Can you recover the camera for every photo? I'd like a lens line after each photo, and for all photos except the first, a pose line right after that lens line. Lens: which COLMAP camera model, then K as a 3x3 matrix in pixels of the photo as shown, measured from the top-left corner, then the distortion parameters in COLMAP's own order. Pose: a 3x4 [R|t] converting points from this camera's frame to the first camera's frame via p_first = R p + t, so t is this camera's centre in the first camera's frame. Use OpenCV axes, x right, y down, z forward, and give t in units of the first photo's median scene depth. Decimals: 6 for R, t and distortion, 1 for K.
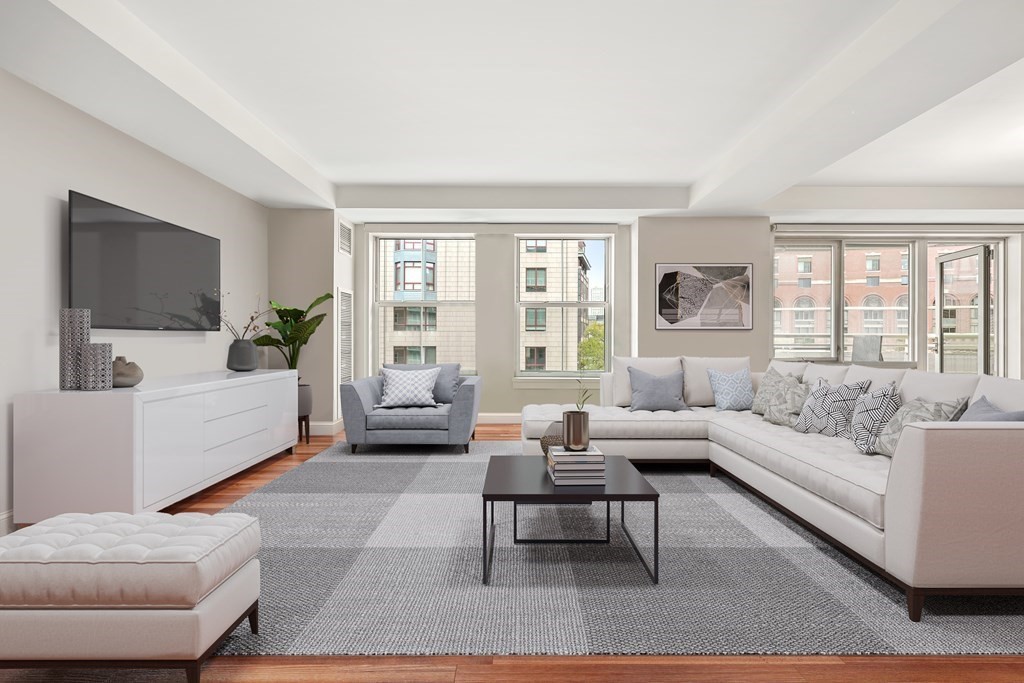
lens RADIAL K [[483.8, 0, 513.0], [0, 483.8, 336.6], [0, 0, 1]] dist [0.028669, 0.000000]
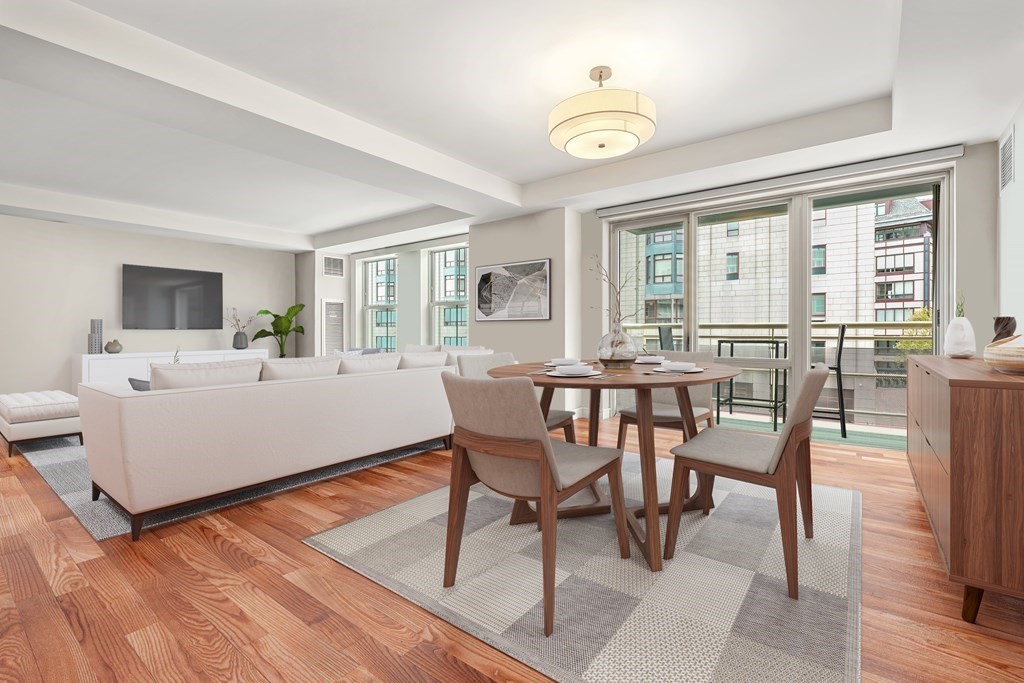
lens RADIAL K [[483.8, 0, 513.0], [0, 483.8, 336.6], [0, 0, 1]] dist [0.028669, 0.000000]
pose [[0.815630, -0.001304, -0.578572, 1.058101], [0.008913, 0.999907, 0.010312, 0.011881], [0.578505, -0.013568, 0.815566, 0.065707]]
